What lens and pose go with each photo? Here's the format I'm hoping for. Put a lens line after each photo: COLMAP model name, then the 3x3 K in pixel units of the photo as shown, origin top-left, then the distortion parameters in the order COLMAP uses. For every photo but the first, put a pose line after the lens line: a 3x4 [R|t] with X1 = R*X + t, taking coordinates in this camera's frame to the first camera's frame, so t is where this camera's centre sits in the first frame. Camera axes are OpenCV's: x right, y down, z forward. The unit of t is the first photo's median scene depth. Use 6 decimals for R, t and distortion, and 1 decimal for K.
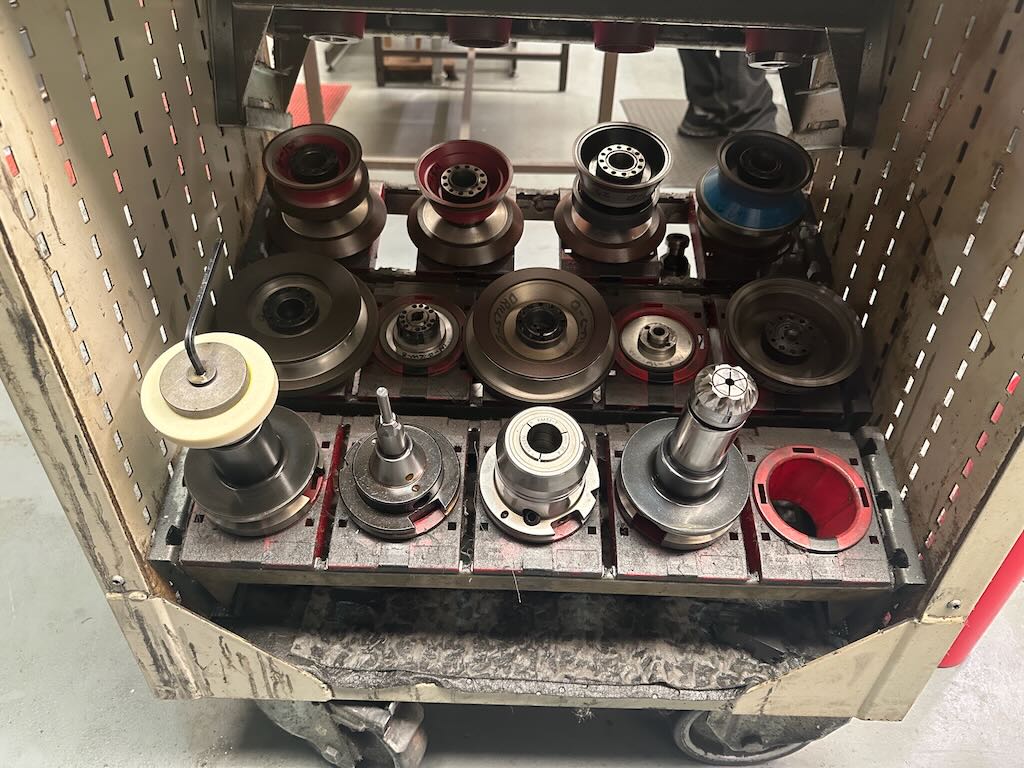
lens RADIAL K [[700.5, 0, 516.1], [0, 700.5, 387.5], [0, 0, 1]] dist [0.103166, -0.215929]
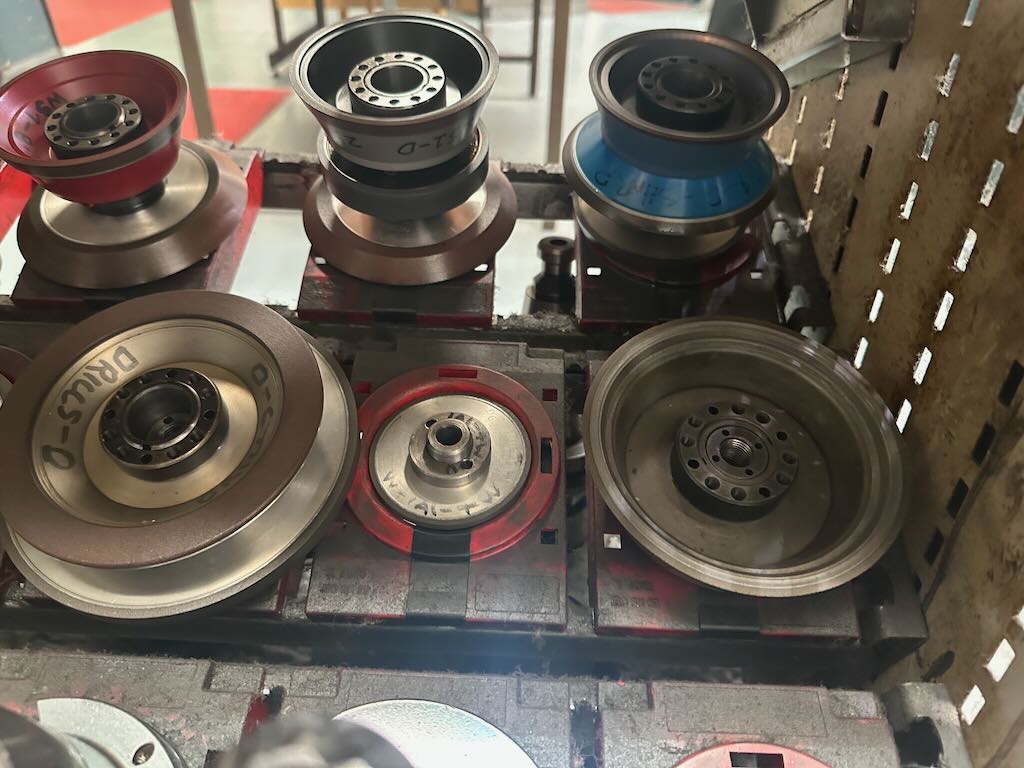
lens RADIAL K [[731.9, 0, 508.9], [0, 731.9, 383.0], [0, 0, 1]] dist [0.002476, -0.038583]
pose [[0.999838, 0.008336, -0.015949, 0.262154], [-0.009181, 0.998516, -0.053676, -0.092670], [0.015477, 0.053814, 0.998431, 0.562085]]
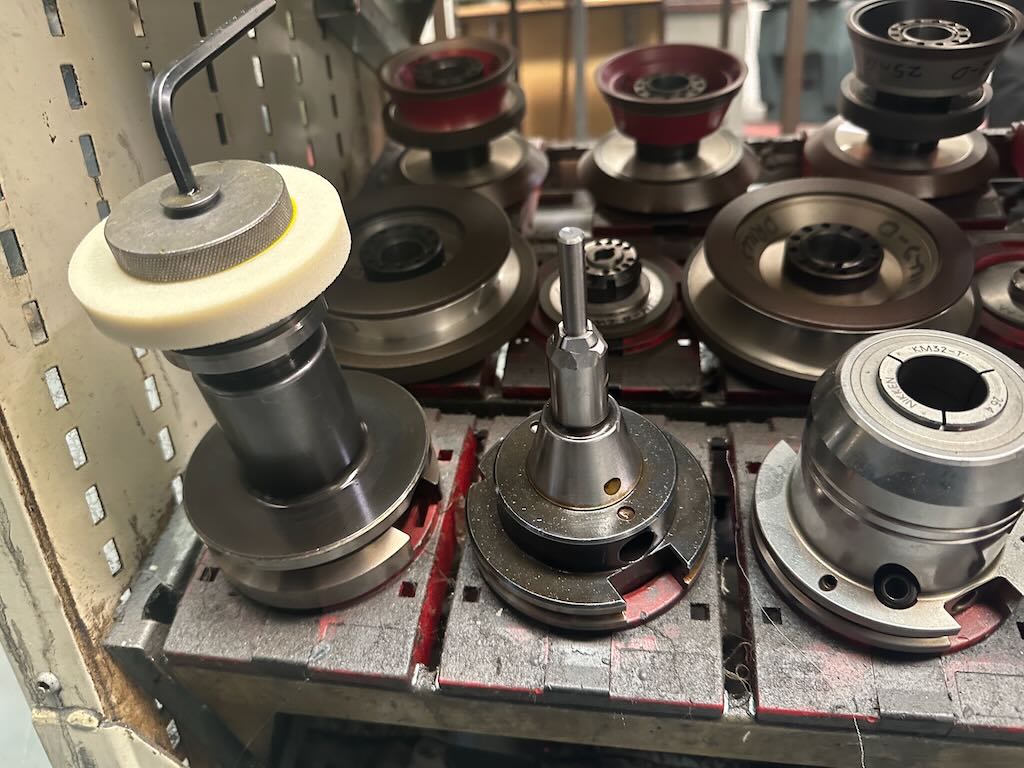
lens RADIAL K [[745.9, 0, 512.0], [0, 745.9, 384.0], [0, 0, 1]] dist [0.004981, -0.058533]
pose [[0.982749, -0.017019, -0.184160, -0.106977], [-0.023212, 0.976532, -0.214116, 0.142106], [0.183482, 0.214697, 0.959291, 0.424618]]
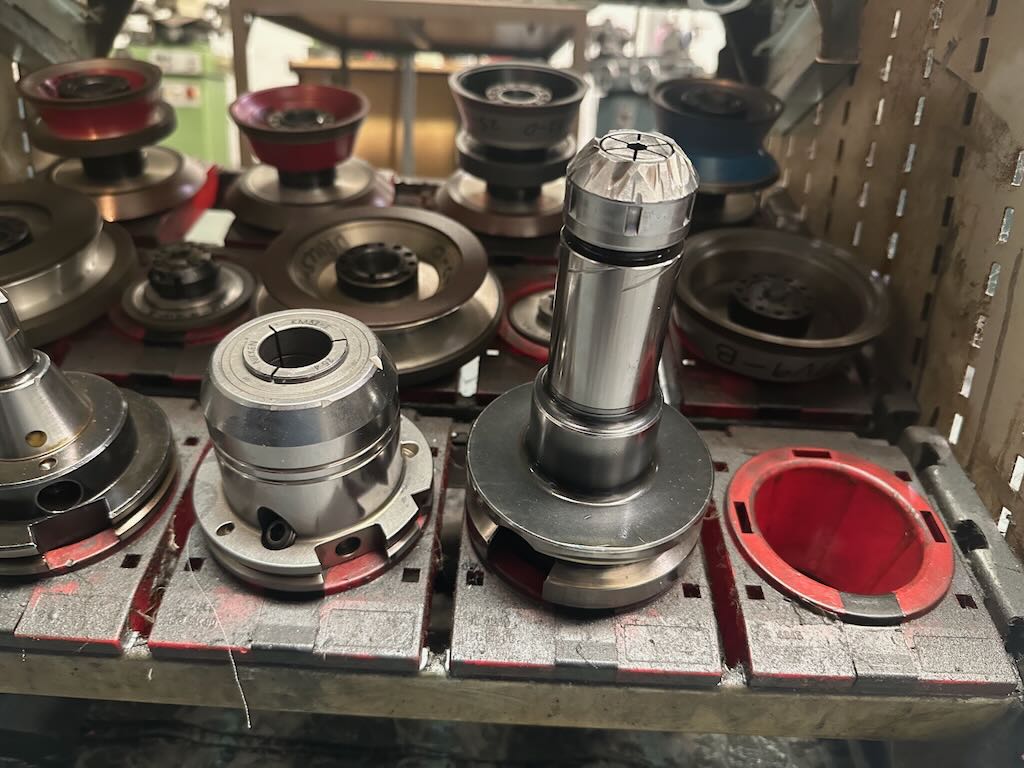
lens RADIAL K [[731.9, 0, 508.9], [0, 731.9, 383.0], [0, 0, 1]] dist [0.002476, -0.038583]
pose [[0.999823, 0.017778, 0.006223, 0.154026], [-0.015192, 0.956456, -0.291481, 0.199101], [-0.011134, 0.291335, 0.956556, 0.413663]]
